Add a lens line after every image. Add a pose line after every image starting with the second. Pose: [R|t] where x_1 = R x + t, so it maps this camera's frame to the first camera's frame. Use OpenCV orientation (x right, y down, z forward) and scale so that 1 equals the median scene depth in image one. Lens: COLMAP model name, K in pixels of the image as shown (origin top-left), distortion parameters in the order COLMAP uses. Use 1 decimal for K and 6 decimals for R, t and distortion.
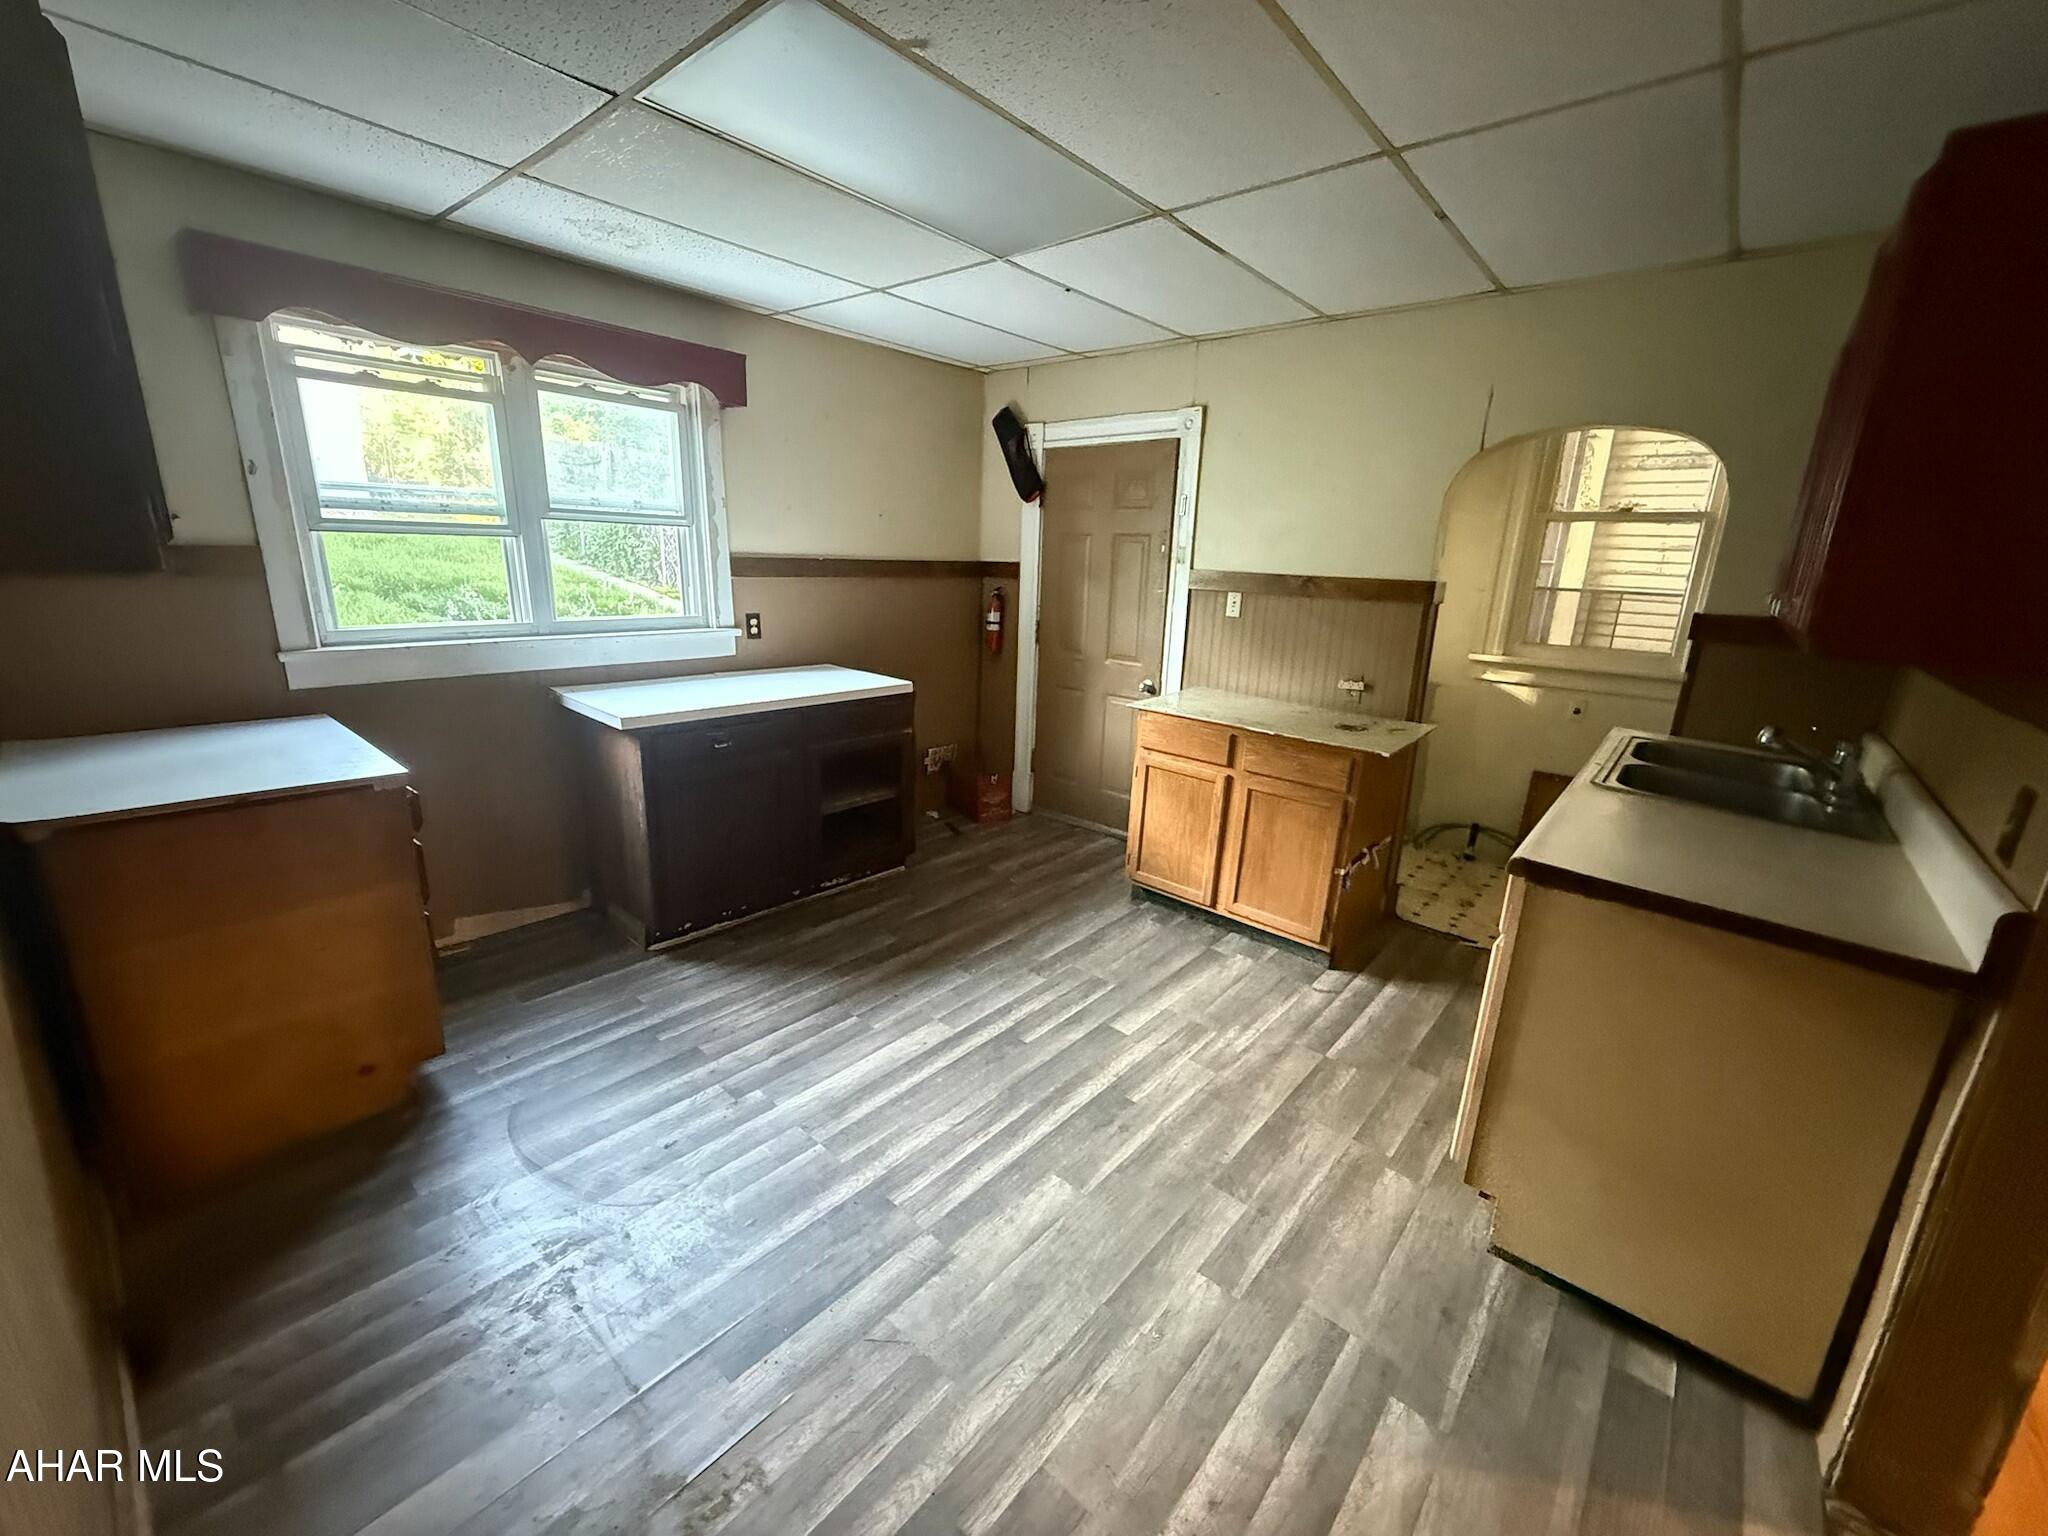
lens RADIAL K [[824.0, 0, 1018.5], [0, 824.0, 769.6], [0, 0, 1]] dist [-0.000347, -0.000119]
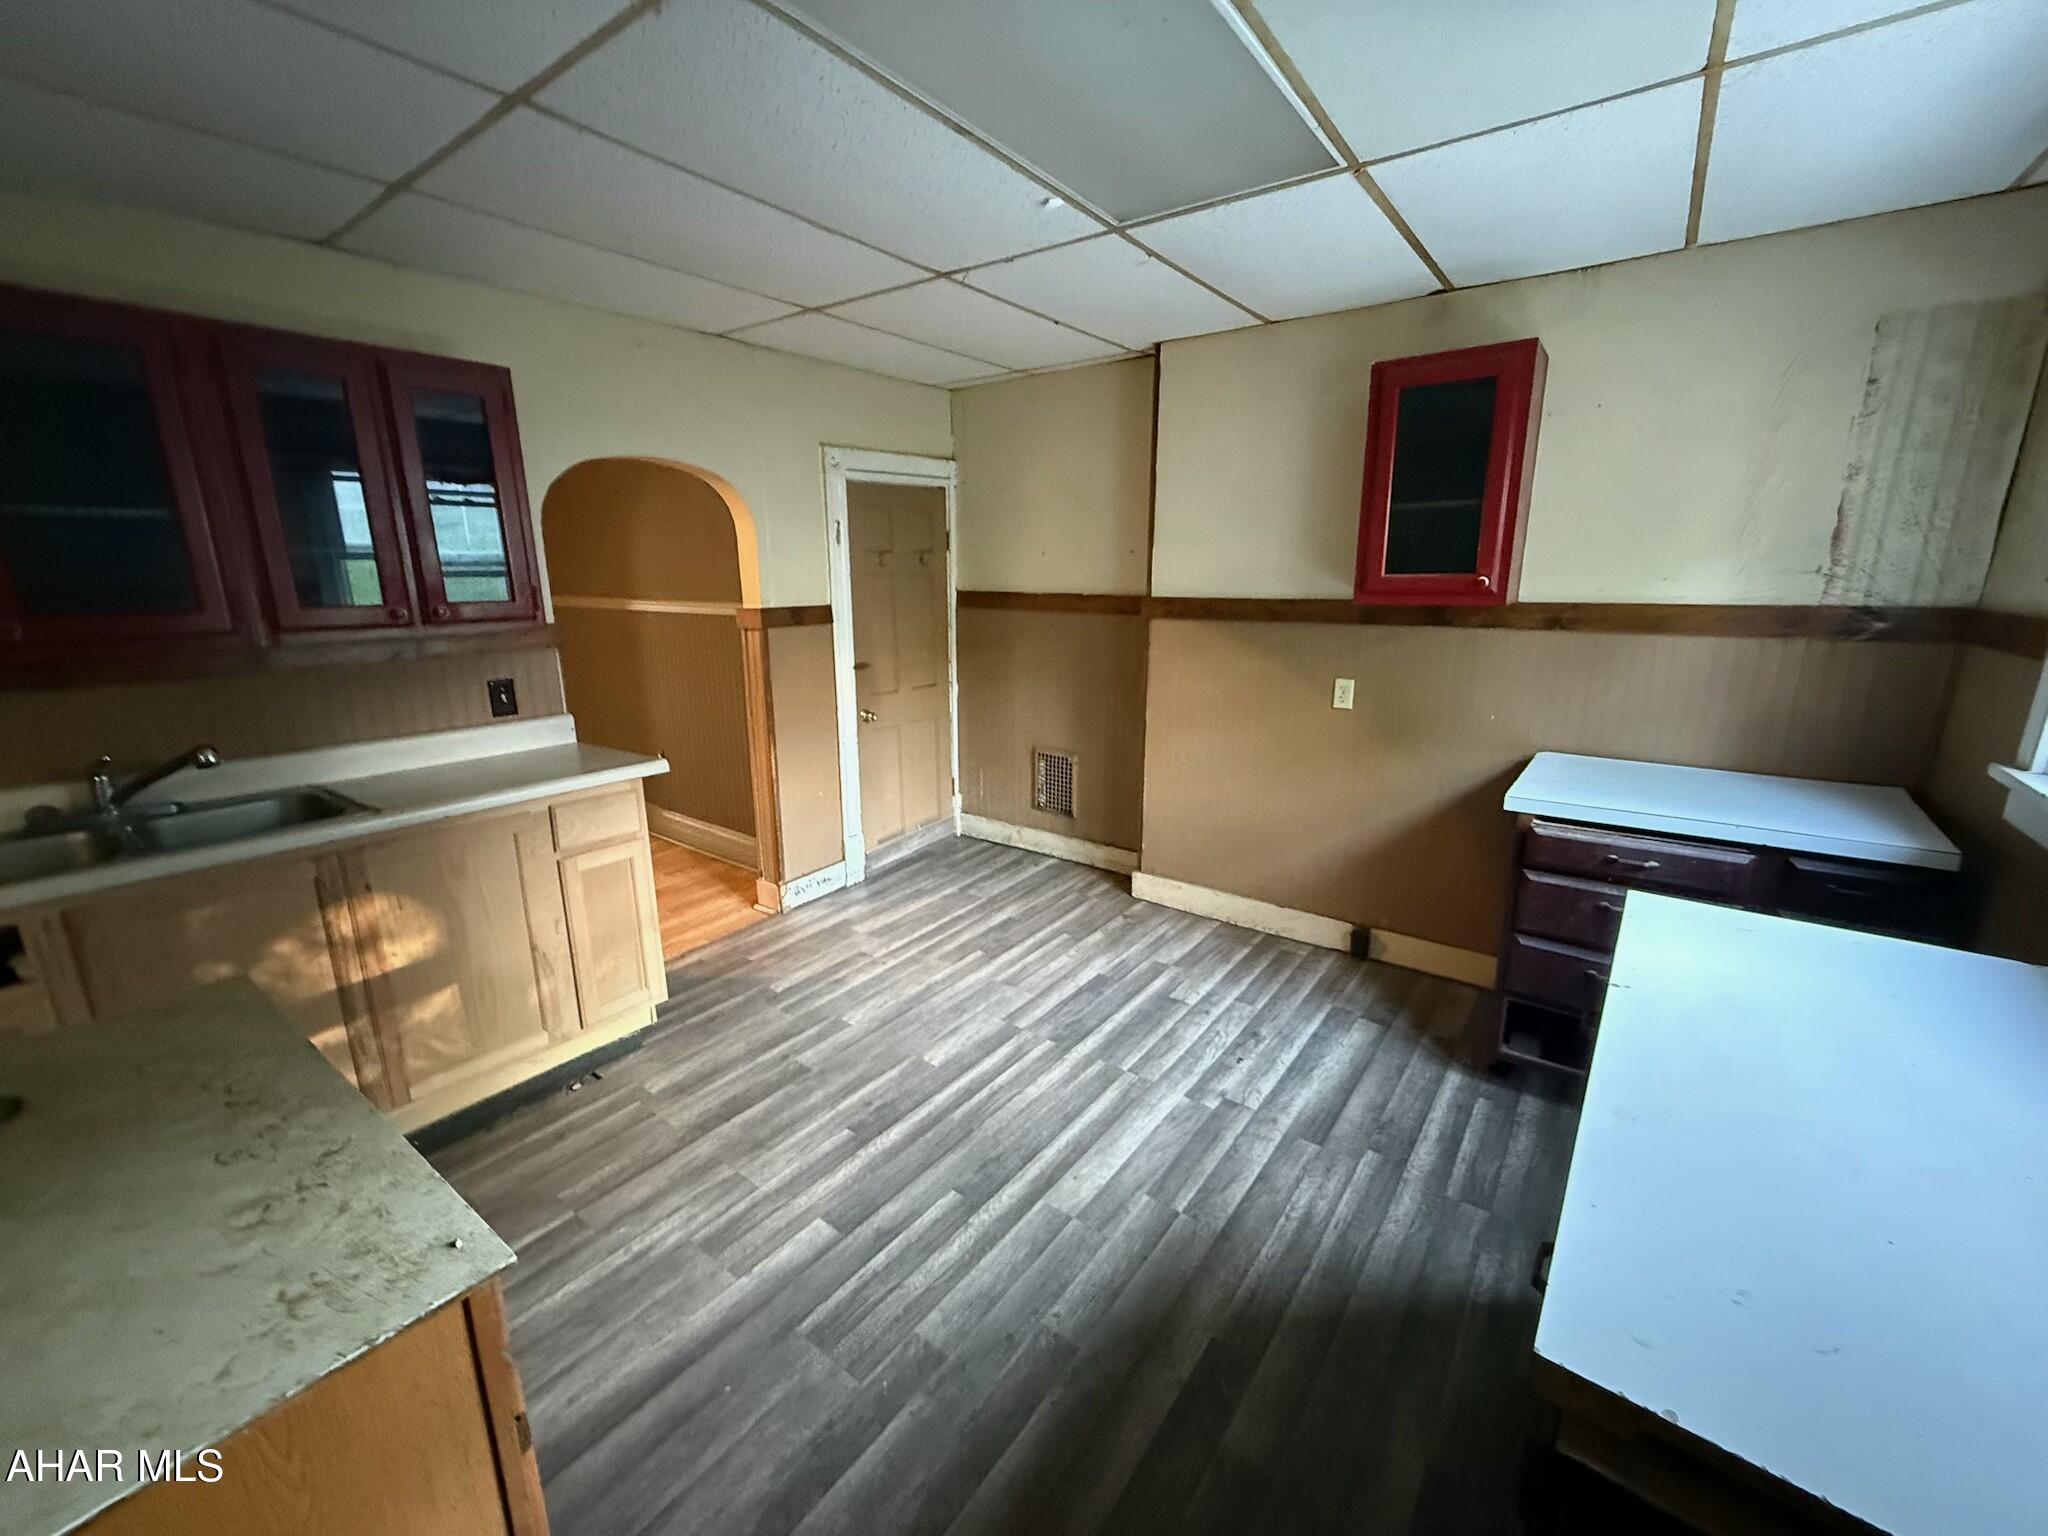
lens RADIAL K [[824.0, 0, 1024.1], [0, 824.0, 765.6], [0, 0, 1]] dist [-0.000347, -0.000119]
pose [[-0.997123, -0.009968, -0.075139, 0.006420], [-0.044751, 0.877523, 0.477442, -0.492772], [0.061177, 0.479431, -0.875444, 1.738264]]
